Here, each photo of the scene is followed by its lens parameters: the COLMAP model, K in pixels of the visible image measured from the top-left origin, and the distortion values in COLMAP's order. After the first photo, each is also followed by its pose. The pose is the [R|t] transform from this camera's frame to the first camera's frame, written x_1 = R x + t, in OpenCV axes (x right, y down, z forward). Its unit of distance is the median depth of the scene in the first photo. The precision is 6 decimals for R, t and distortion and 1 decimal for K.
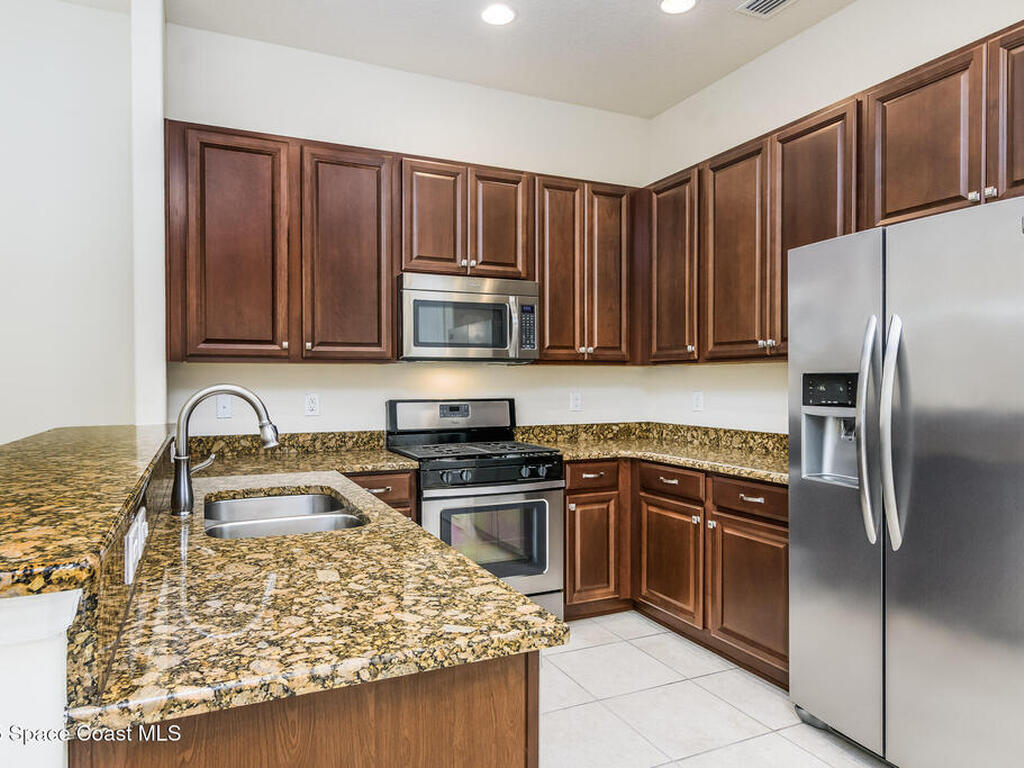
lens RADIAL K [[650.8, 0, 502.5], [0, 650.8, 390.0], [0, 0, 1]] dist [-0.007704, 0.005555]
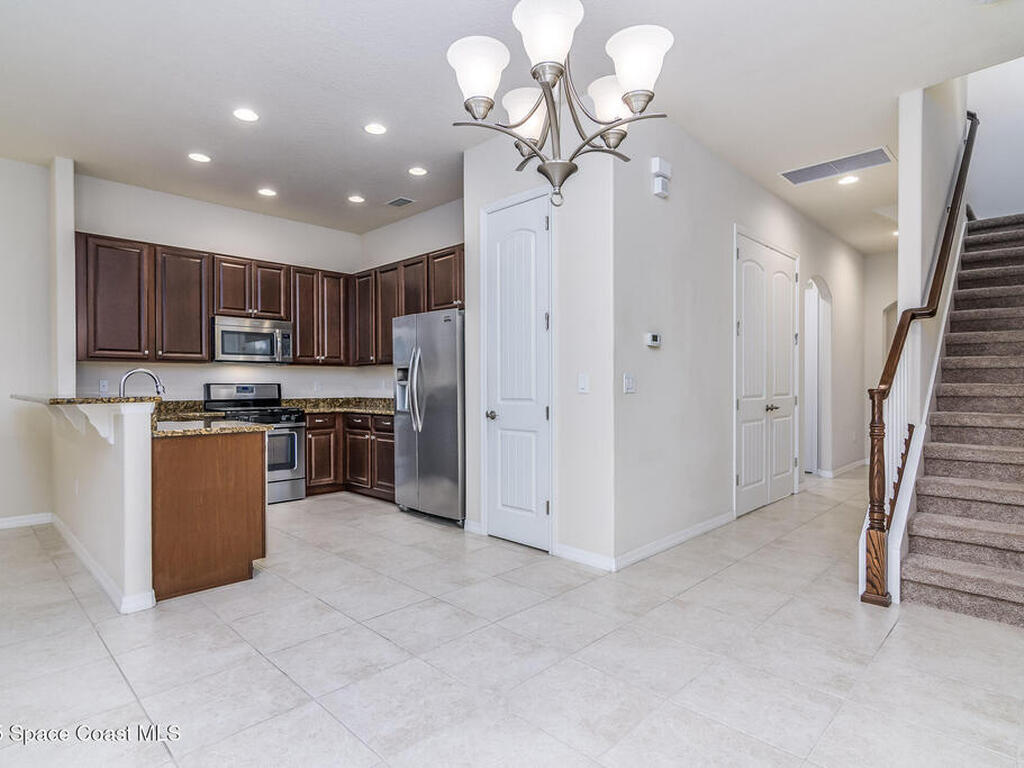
lens RADIAL K [[552.4, 0, 499.0], [0, 552.4, 391.7], [0, 0, 1]] dist [-0.000063, -0.003460]
pose [[0.939039, -0.004528, 0.343782, 0.072871], [0.006157, 0.999974, -0.003647, 0.054567], [-0.343757, 0.005542, 0.939042, -0.818706]]
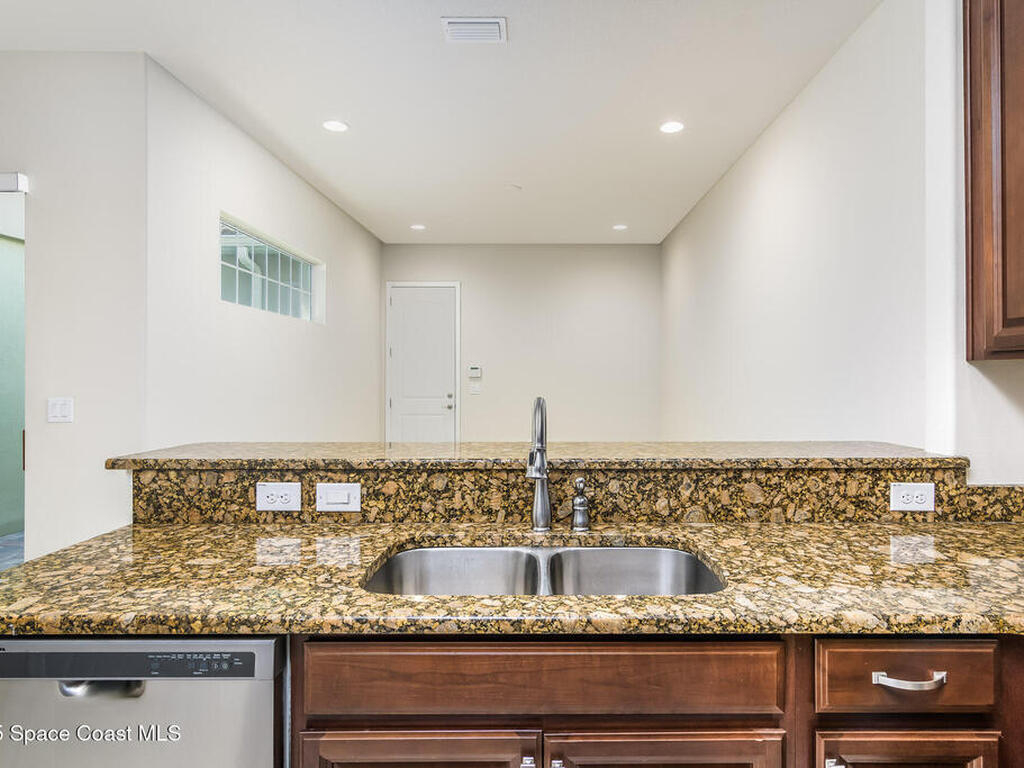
lens RADIAL K [[552.4, 0, 517.0], [0, 552.4, 377.0], [0, 0, 1]] dist [-0.000063, -0.003460]
pose [[-0.405376, 0.010512, -0.914089, 0.158186], [-0.013221, 0.999762, 0.017360, -0.028729], [0.914054, 0.019122, -0.405141, 0.728112]]
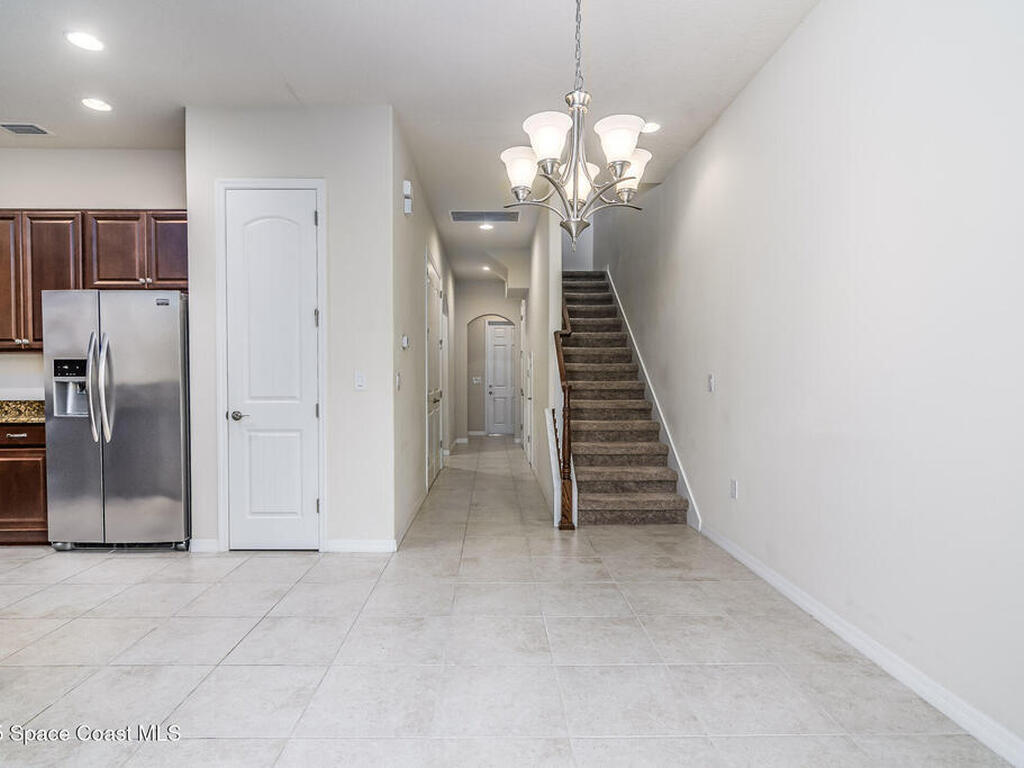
lens RADIAL K [[552.4, 0, 498.1], [0, 552.4, 392.7], [0, 0, 1]] dist [-0.000063, -0.003460]
pose [[0.405172, -0.019197, 0.914039, -0.334305], [0.013861, 0.999794, 0.014854, 0.046196], [-0.914135, 0.006651, 0.405355, -0.572595]]
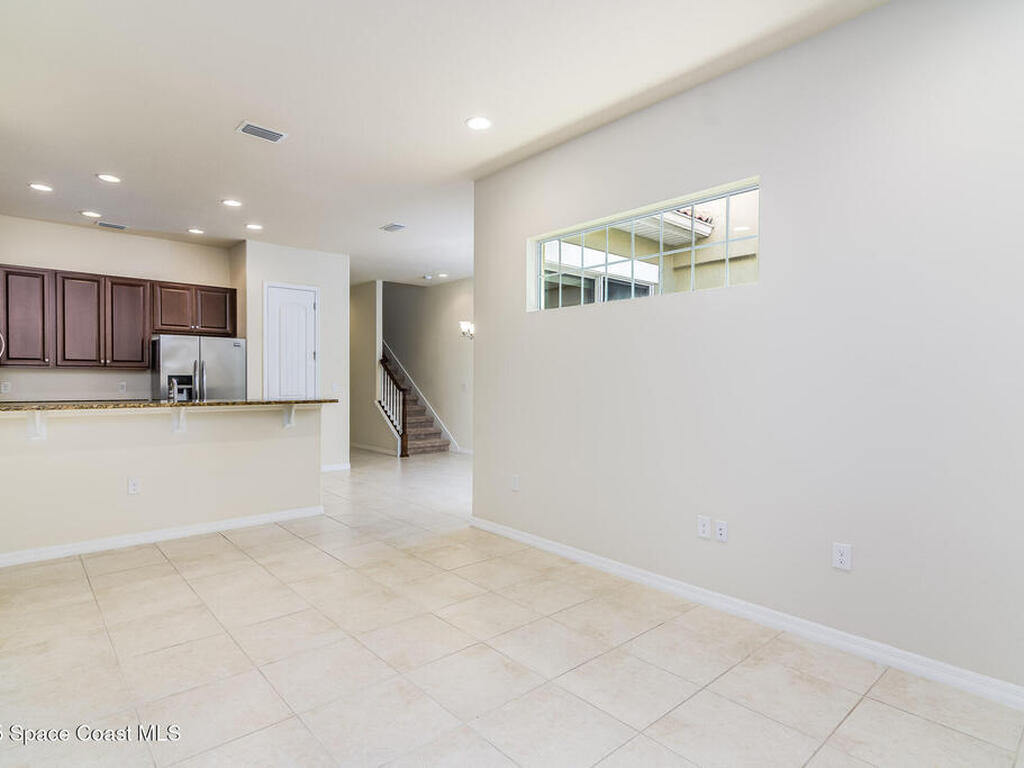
lens RADIAL K [[552.4, 0, 508.5], [0, 552.4, 394.7], [0, 0, 1]] dist [-0.000063, -0.003460]
pose [[-0.298792, -0.032320, 0.953771, -1.892603], [0.006730, 0.999330, 0.035972, -0.012024], [-0.954295, 0.017168, -0.298374, 0.161283]]
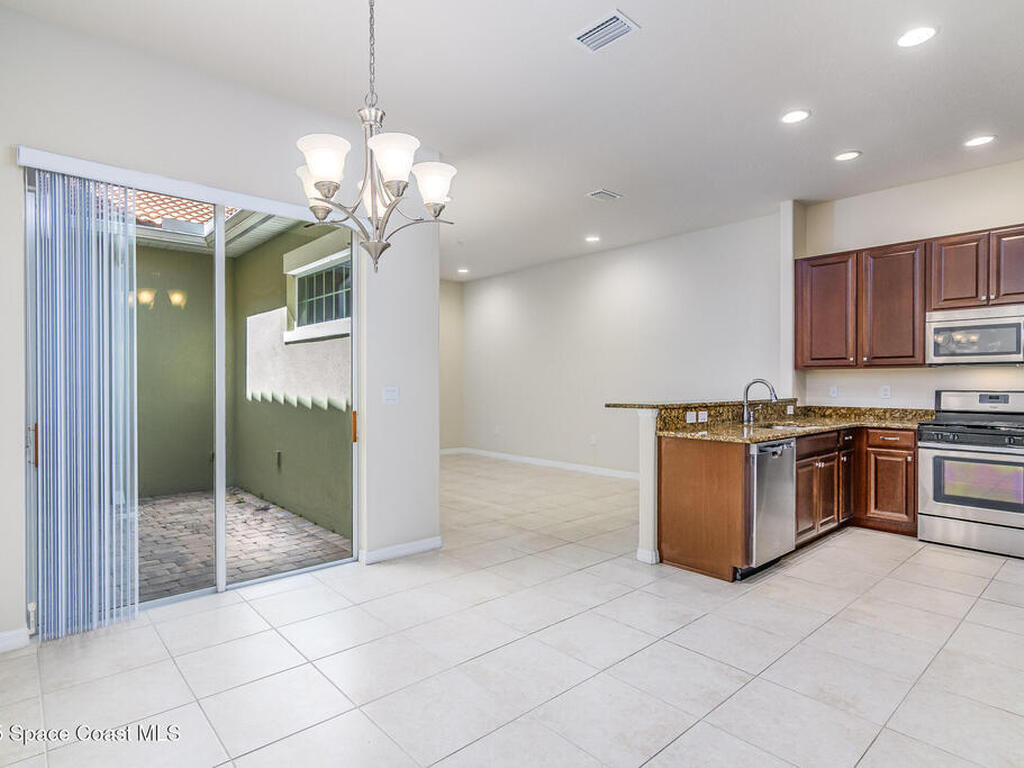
lens RADIAL K [[552.4, 0, 494.1], [0, 552.4, 390.7], [0, 0, 1]] dist [-0.000063, -0.003460]
pose [[0.274090, 0.015792, -0.961574, 0.895923], [-0.012968, 0.999835, 0.012723, 0.014710], [0.961617, 0.008983, 0.274249, -0.436374]]
